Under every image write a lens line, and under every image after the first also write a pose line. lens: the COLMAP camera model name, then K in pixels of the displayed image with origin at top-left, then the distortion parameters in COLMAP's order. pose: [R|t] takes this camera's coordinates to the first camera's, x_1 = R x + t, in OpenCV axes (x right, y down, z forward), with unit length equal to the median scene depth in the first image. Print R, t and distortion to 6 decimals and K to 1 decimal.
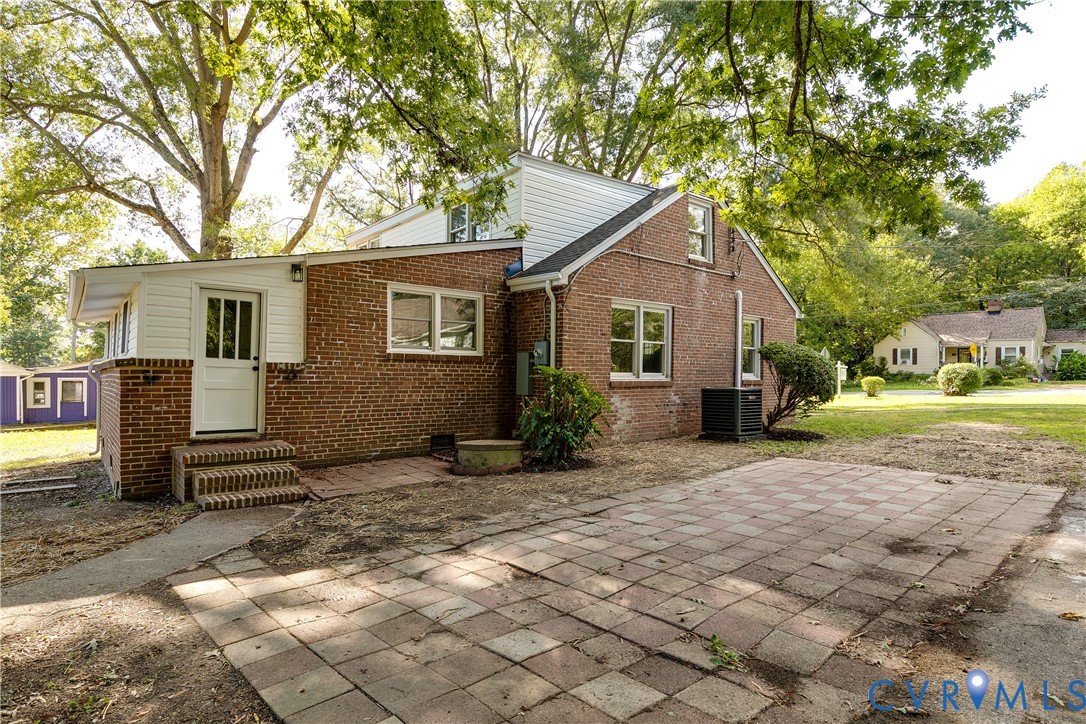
lens RADIAL K [[602.2, 0, 541.6], [0, 602.2, 362.1], [0, 0, 1]] dist [0.016206, -0.001050]
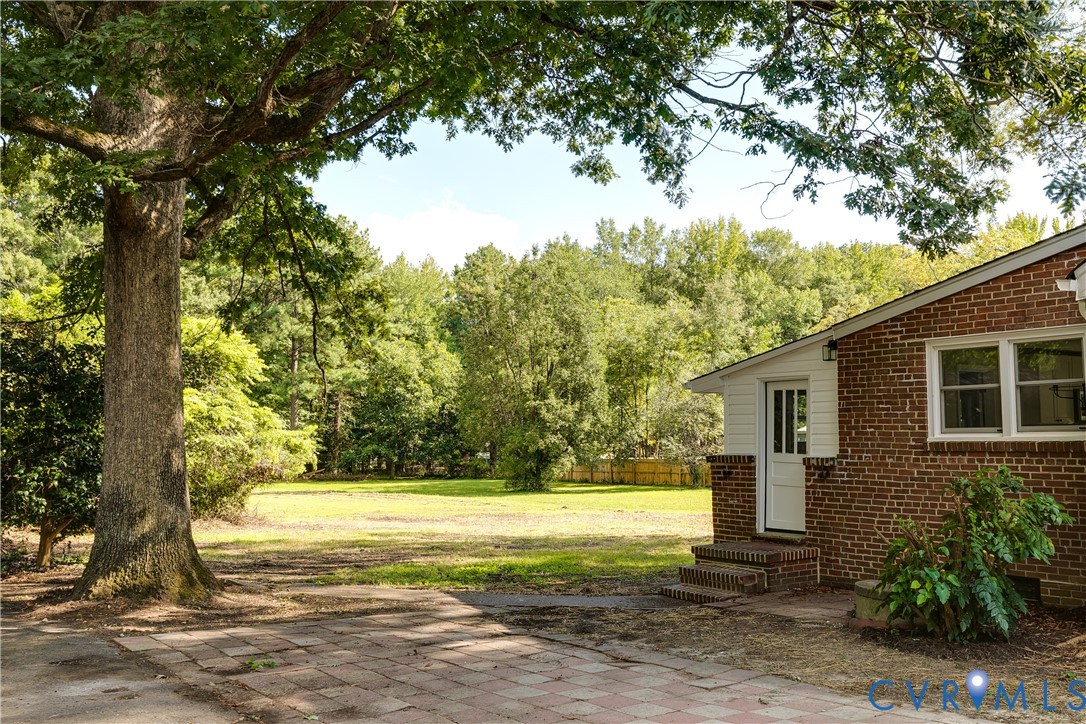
lens RADIAL K [[1084.8, 0, 540.1], [0, 1084.8, 371.4], [0, 0, 1]] dist [0.054172, 0.000000]
pose [[-0.125856, -0.081008, -0.988735, 1.119177], [0.015935, 0.996367, -0.083662, 0.002052], [0.991920, -0.026285, -0.124108, 0.768031]]
